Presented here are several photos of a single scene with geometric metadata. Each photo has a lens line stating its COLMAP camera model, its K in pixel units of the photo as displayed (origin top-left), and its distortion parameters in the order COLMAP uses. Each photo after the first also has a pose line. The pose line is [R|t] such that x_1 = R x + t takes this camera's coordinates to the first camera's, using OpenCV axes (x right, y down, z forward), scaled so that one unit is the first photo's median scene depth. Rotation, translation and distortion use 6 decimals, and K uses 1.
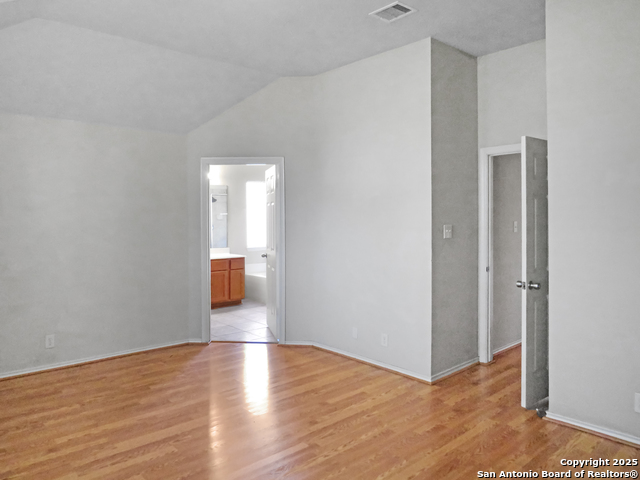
lens RADIAL K [[466.3, 0, 318.7], [0, 466.3, 239.5], [0, 0, 1]] dist [-0.019721, -0.003535]
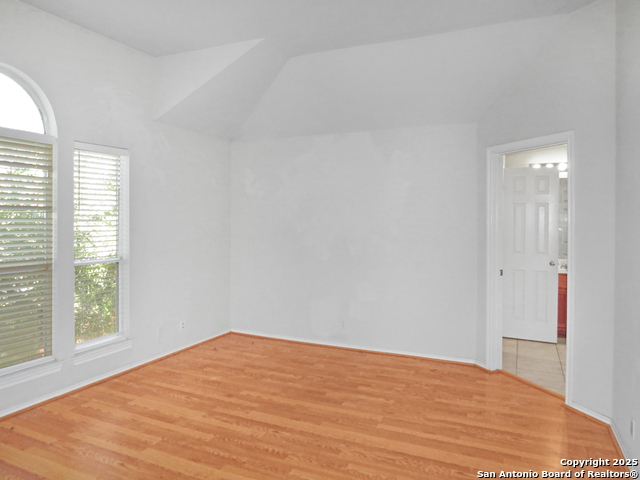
lens RADIAL K [[466.3, 0, 319.6], [0, 466.3, 237.3], [0, 0, 1]] dist [-0.019721, -0.003535]
pose [[0.362503, 0.032946, -0.931400, 0.628179], [-0.041910, 0.998940, 0.019023, -0.027304], [0.931040, 0.032139, 0.363499, 0.625845]]
